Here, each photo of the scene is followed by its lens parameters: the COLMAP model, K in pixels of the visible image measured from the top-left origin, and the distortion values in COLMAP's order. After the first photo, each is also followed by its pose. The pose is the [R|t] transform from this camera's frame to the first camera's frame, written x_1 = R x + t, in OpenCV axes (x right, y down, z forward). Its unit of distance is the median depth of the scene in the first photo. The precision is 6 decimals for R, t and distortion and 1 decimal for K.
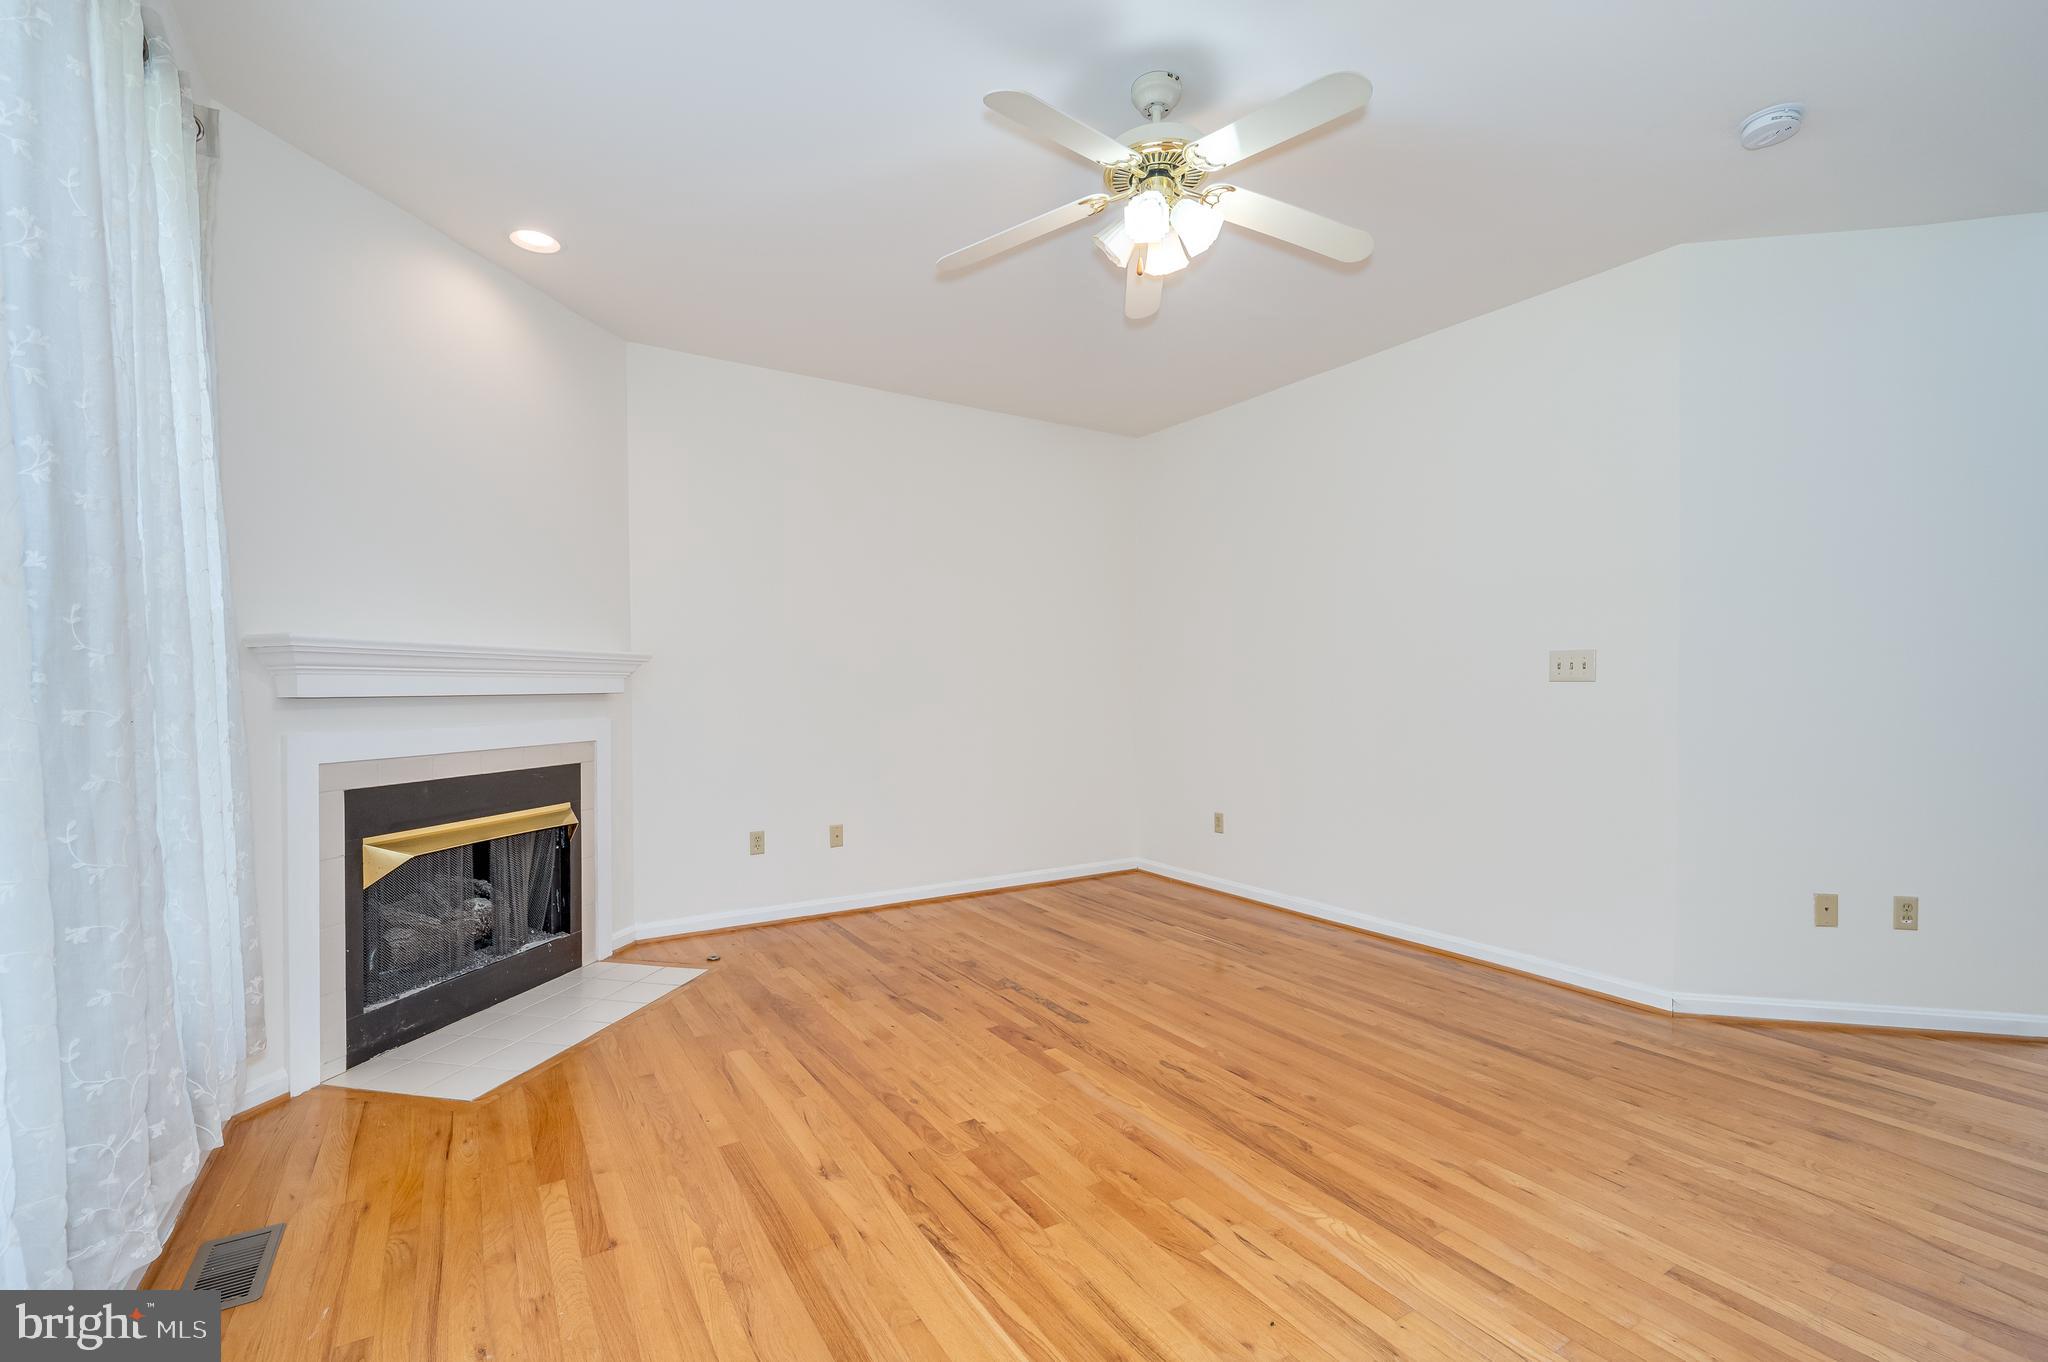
lens RADIAL K [[901.4, 0, 1038.1], [0, 901.4, 684.2], [0, 0, 1]] dist [0.003414, -0.000515]
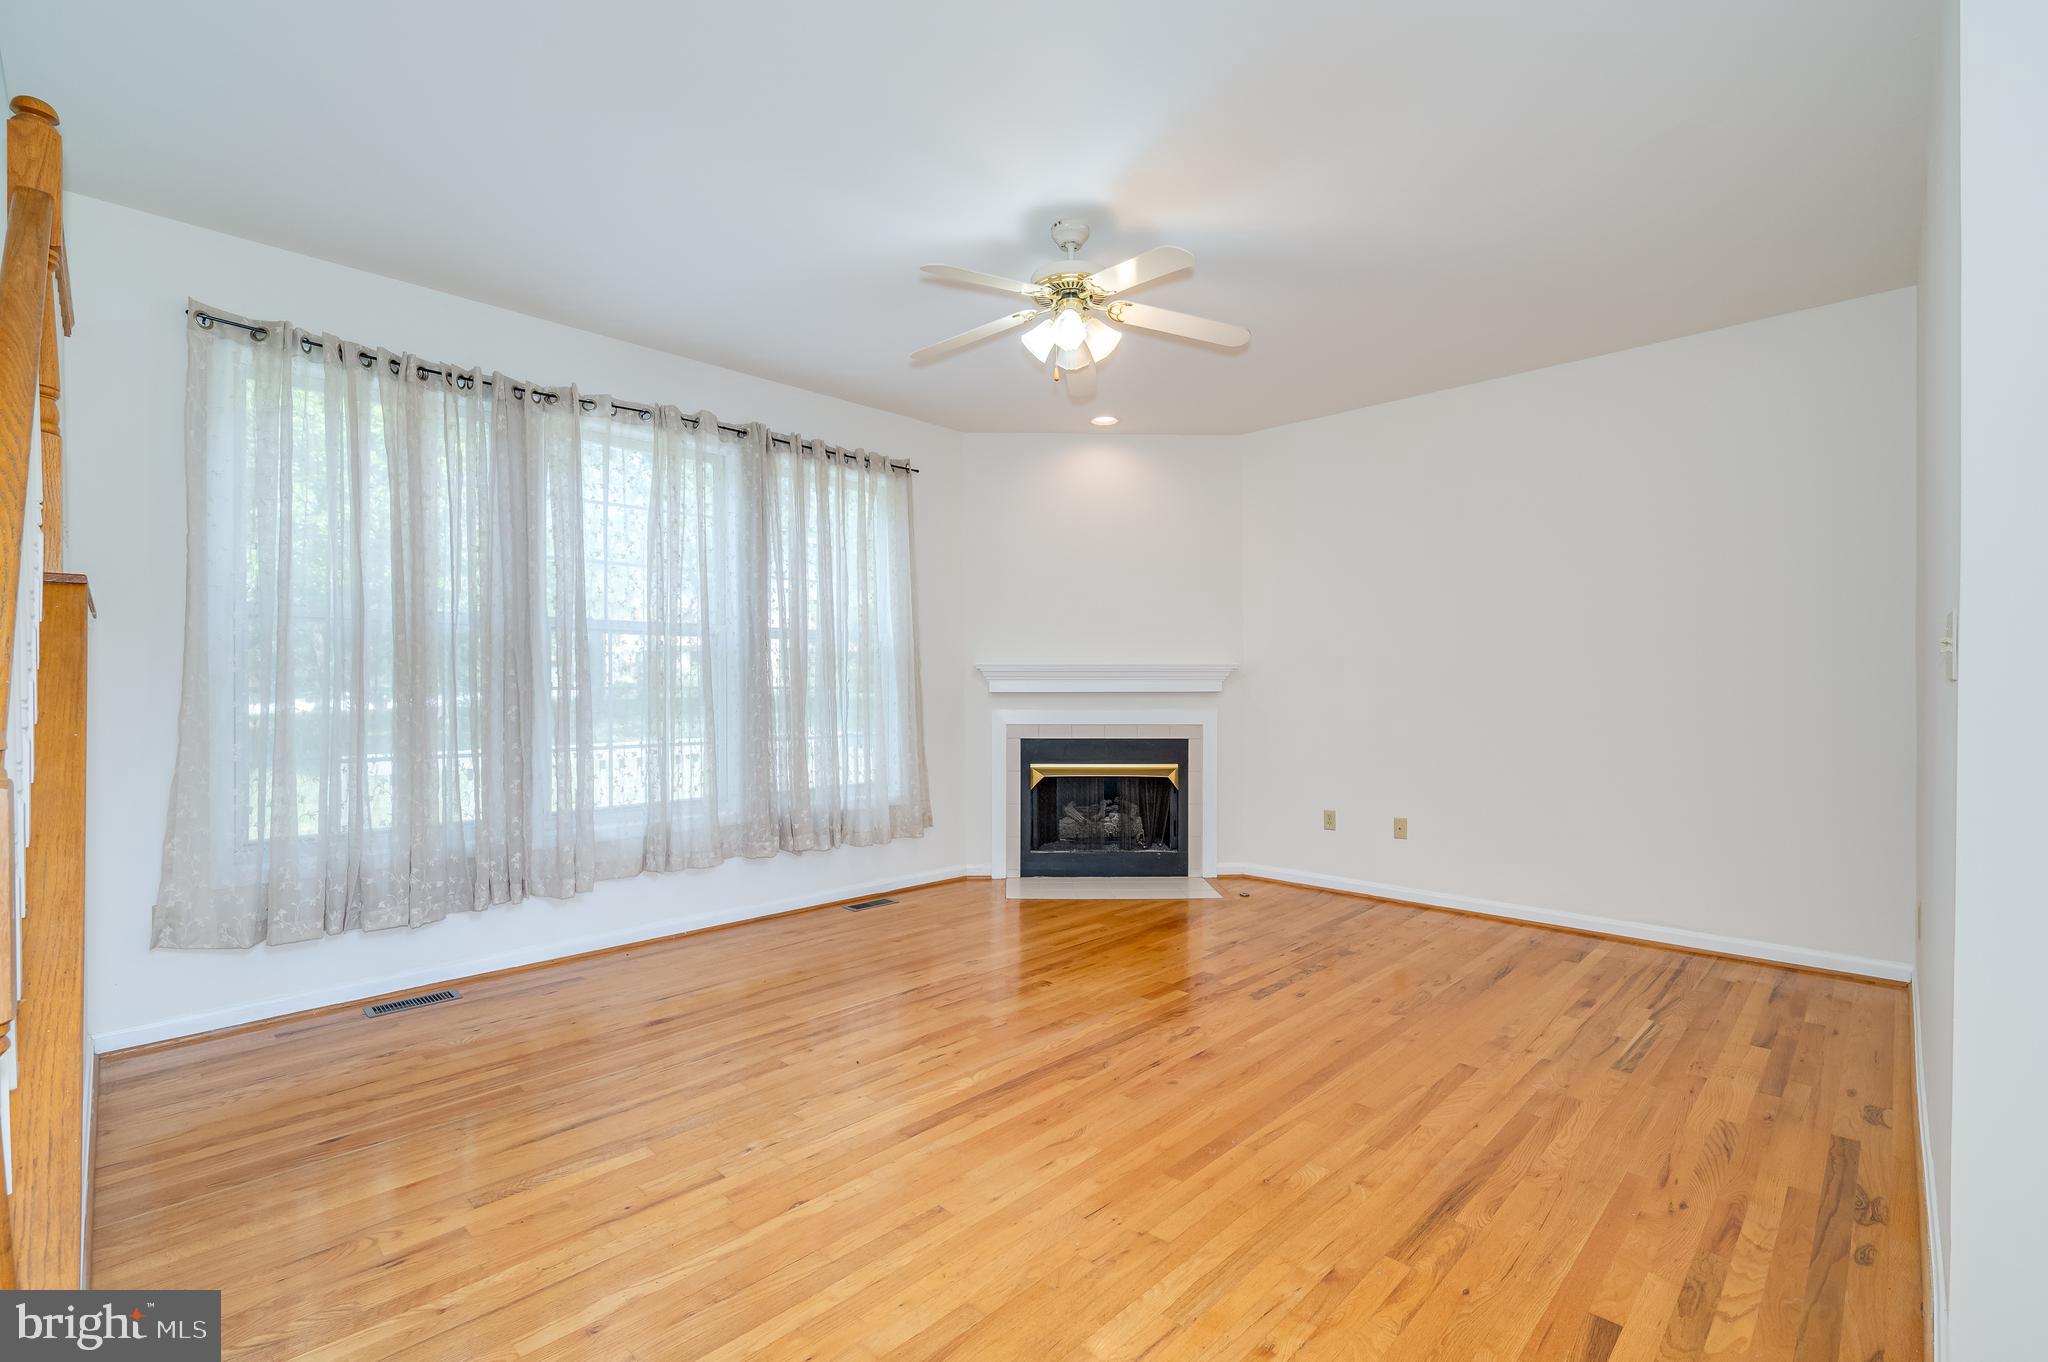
lens RADIAL K [[901.4, 0, 1029.2], [0, 901.4, 689.0], [0, 0, 1]] dist [0.003414, -0.000515]
pose [[0.225593, 0.003882, -0.974214, 0.989595], [0.001452, 0.999990, 0.004321, -0.001848], [0.974221, -0.002389, 0.225585, 0.465454]]
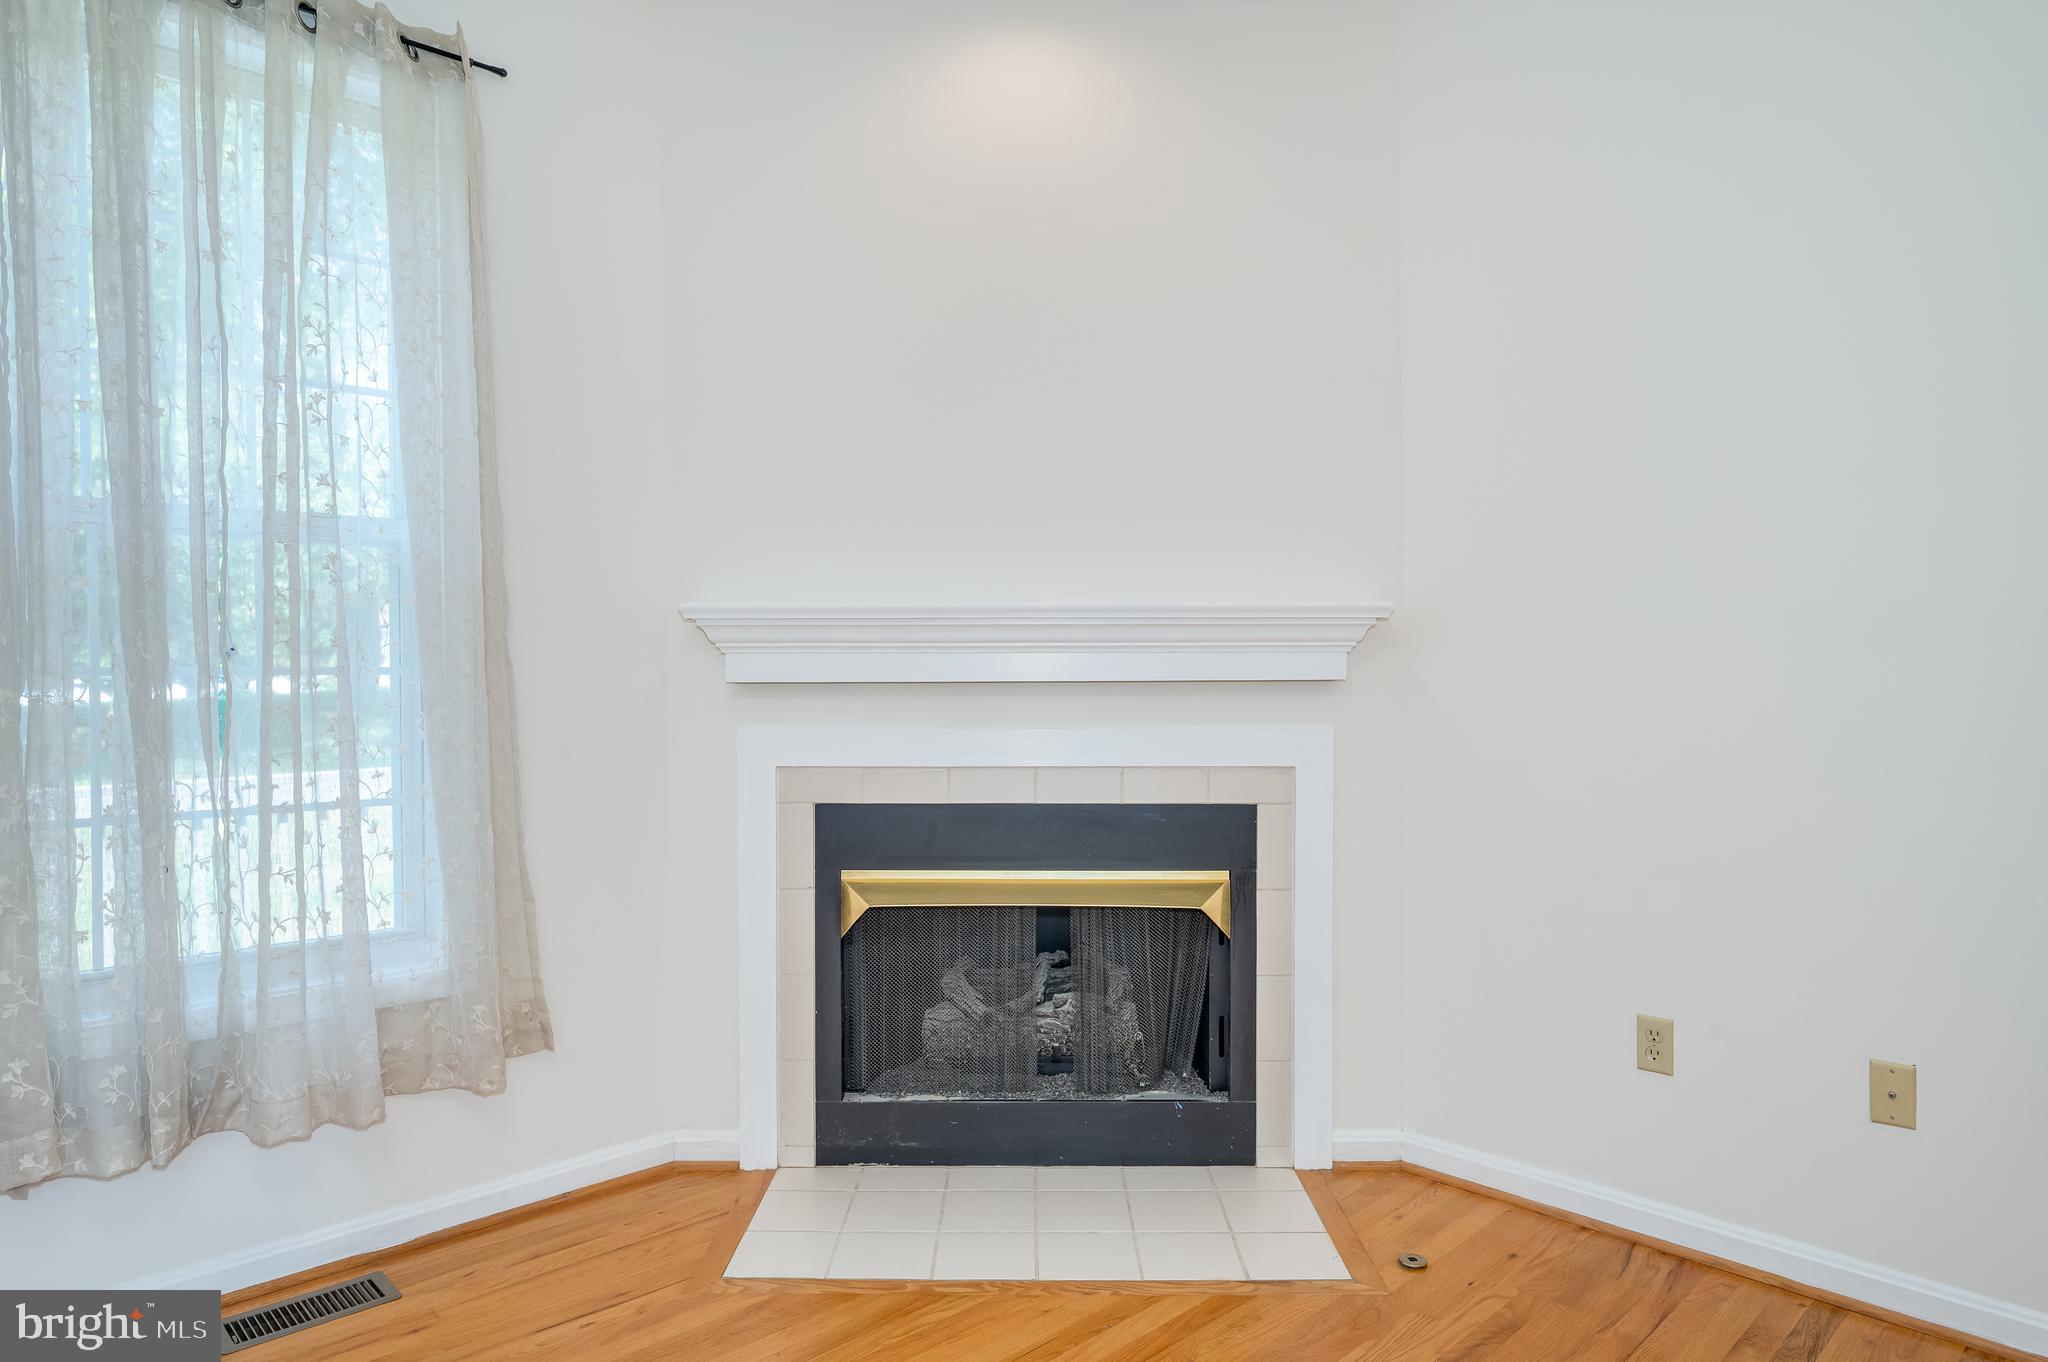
lens RADIAL K [[1248.2, 0, 1026.9], [0, 1248.2, 687.3], [0, 0, 1]] dist [-0.000953, -0.001151]
pose [[0.189552, 0.014866, -0.981758, 0.257180], [0.004058, 0.999865, 0.015924, 0.001593], [0.981862, -0.007002, 0.189466, 0.805686]]
